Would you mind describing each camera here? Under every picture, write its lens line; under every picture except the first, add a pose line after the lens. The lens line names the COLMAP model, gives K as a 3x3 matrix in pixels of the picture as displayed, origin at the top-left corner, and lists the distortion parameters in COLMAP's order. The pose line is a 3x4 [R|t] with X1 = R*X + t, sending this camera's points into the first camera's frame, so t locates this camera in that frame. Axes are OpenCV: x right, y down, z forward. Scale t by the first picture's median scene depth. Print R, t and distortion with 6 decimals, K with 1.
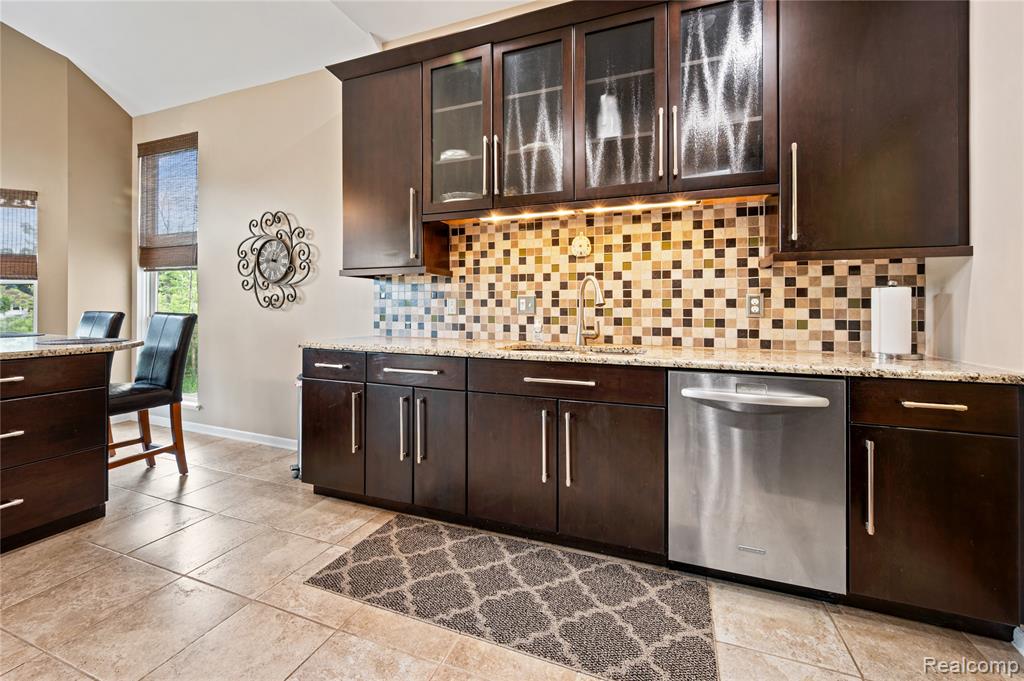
lens RADIAL K [[414.1, 0, 515.8], [0, 414.1, 310.6], [0, 0, 1]] dist [-0.001178, 0.000146]
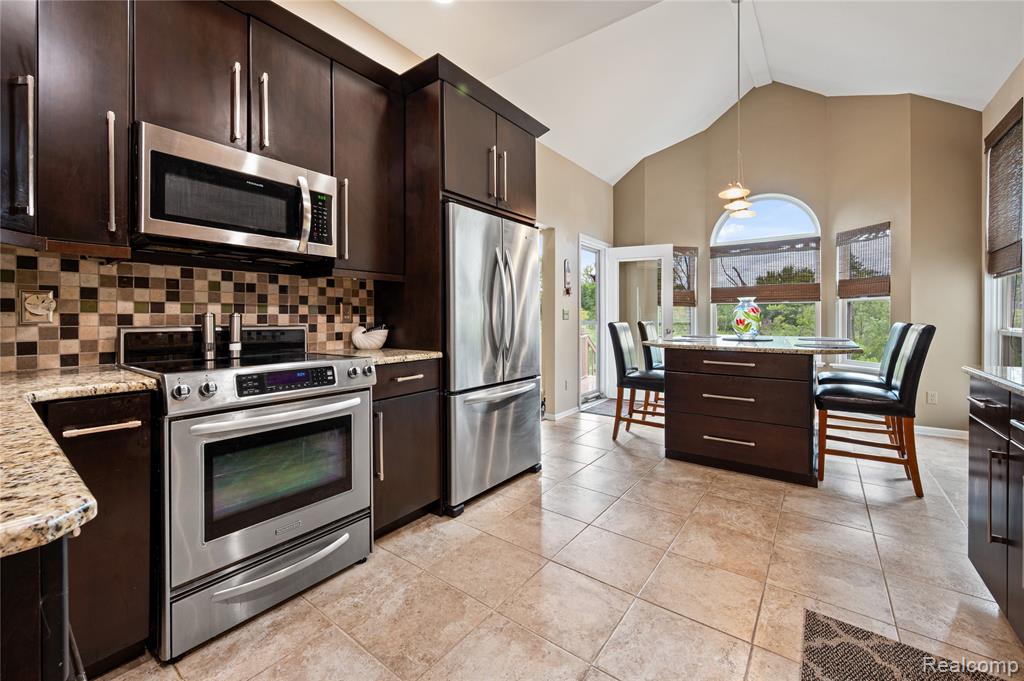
lens RADIAL K [[413.3, 0, 513.5], [0, 413.3, 319.0], [0, 0, 1]] dist [-0.001077, 0.000268]
pose [[-0.278608, -0.002888, -0.960401, 0.365006], [-0.005451, 0.999984, -0.001425, 0.000465], [0.960390, 0.004838, -0.278619, 0.390863]]
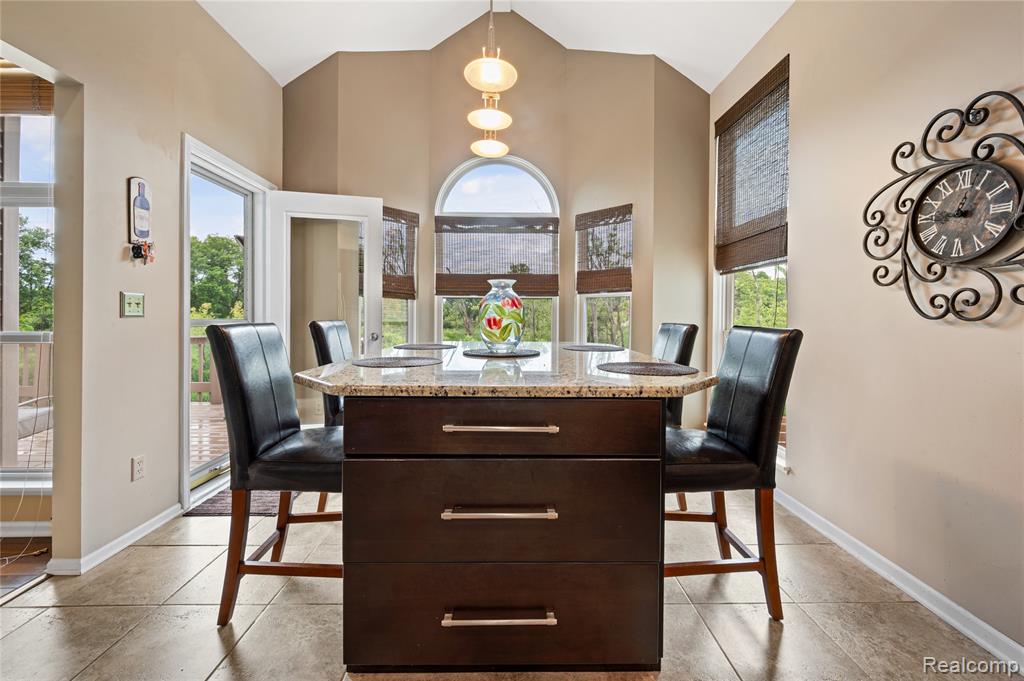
lens RADIAL K [[413.3, 0, 513.5], [0, 413.3, 319.0], [0, 0, 1]] dist [-0.001077, 0.000268]
pose [[0.367001, 0.002282, -0.930218, -0.434660], [-0.009907, 0.999950, -0.001456, -0.002709], [0.930168, 0.009750, 0.367005, 0.484176]]
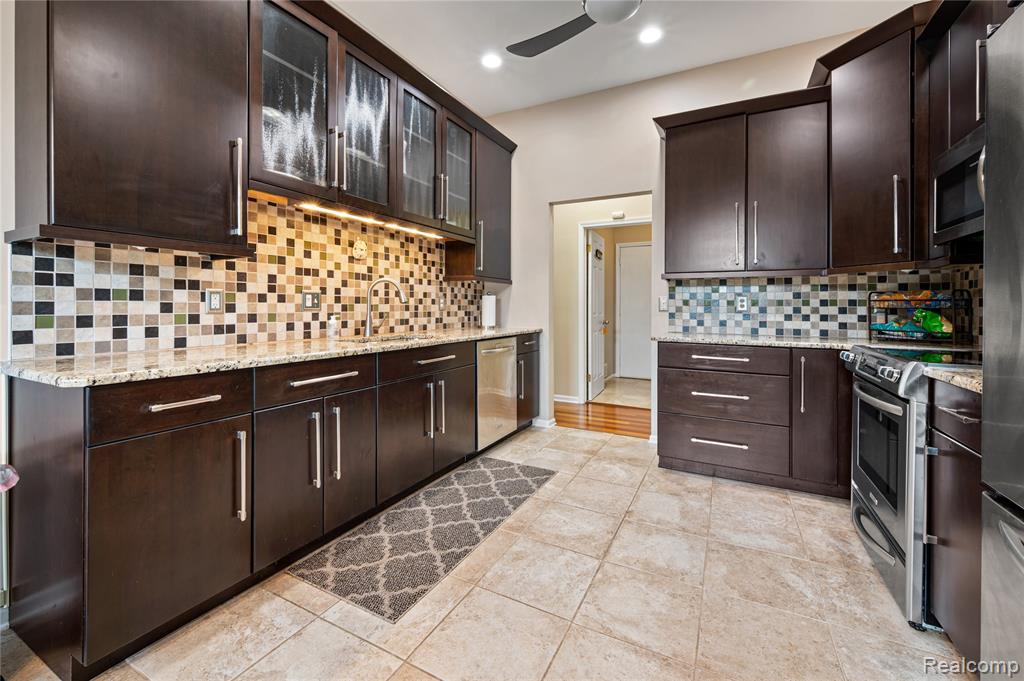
lens RADIAL K [[418.9, 0, 511.6], [0, 418.9, 305.0], [0, 0, 1]] dist [-0.000282, 0.000221]
pose [[0.125654, -0.001443, 0.992073, -0.850890], [-0.003077, 0.999994, 0.001844, -0.007429], [-0.992069, -0.003284, 0.125649, 0.407875]]
